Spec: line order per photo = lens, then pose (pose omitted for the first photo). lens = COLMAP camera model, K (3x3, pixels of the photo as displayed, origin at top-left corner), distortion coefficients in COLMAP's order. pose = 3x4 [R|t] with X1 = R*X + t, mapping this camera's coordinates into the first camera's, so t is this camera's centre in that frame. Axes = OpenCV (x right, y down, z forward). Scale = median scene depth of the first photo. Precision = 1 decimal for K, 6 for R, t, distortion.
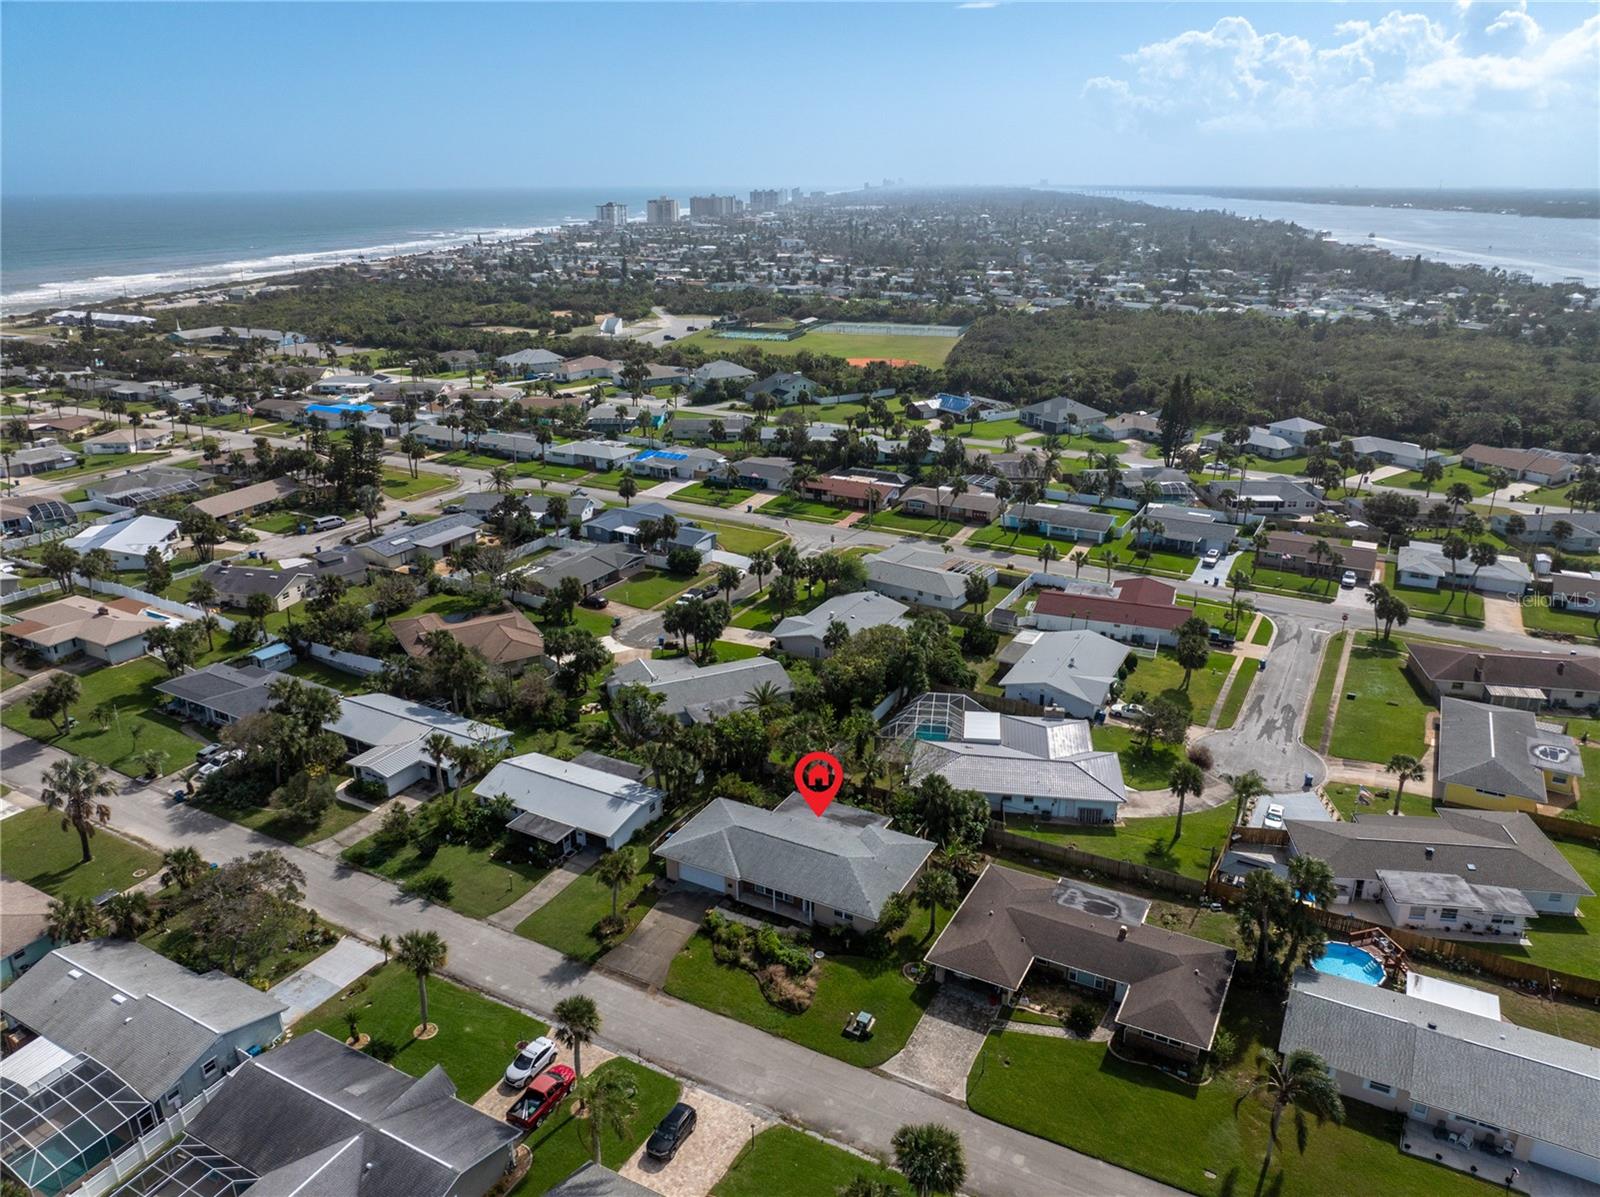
lens RADIAL K [[1127.6, 0, 810.4], [0, 1127.6, 590.4], [0, 0, 1]] dist [-0.023455, -0.023014]
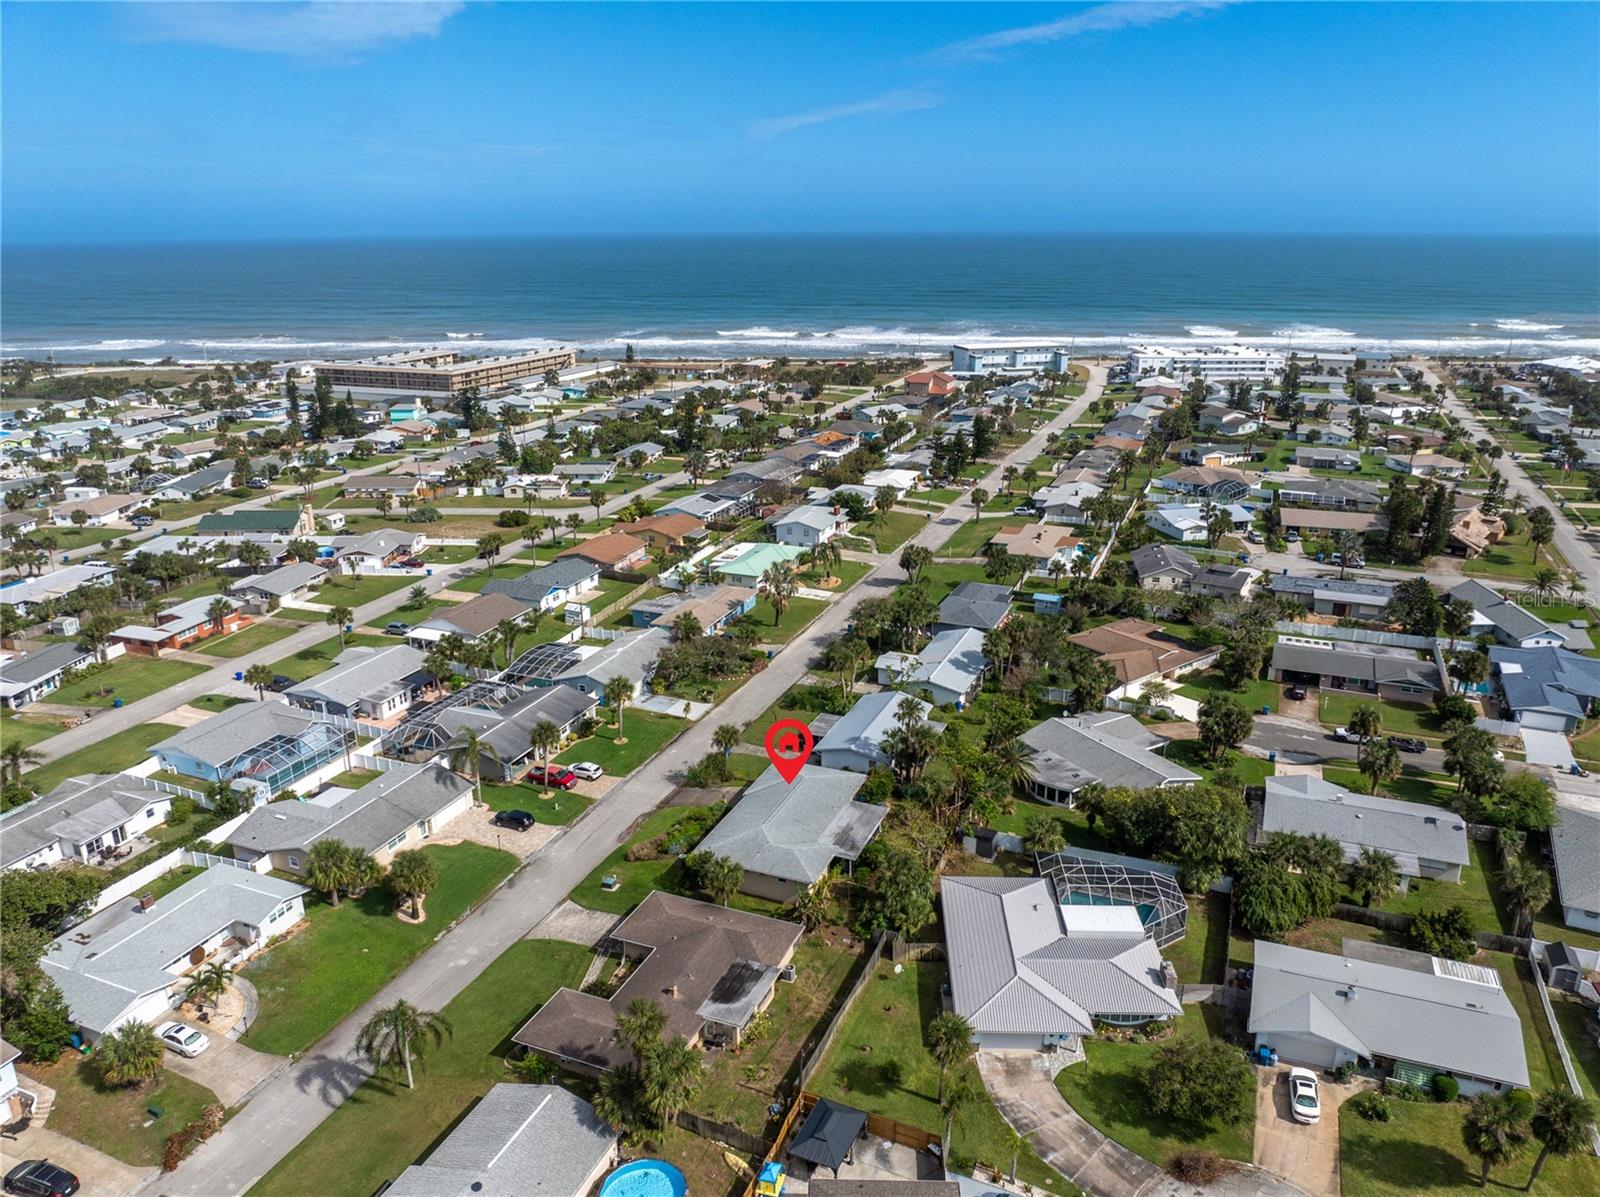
lens RADIAL K [[1127.6, 0, 810.4], [0, 1127.6, 590.4], [0, 0, 1]] dist [-0.023455, -0.023014]
pose [[0.106331, 0.306961, -0.945764, 0.527085], [-0.335810, 0.906357, 0.256416, -0.144541], [0.935909, 0.290332, 0.199454, 0.386253]]
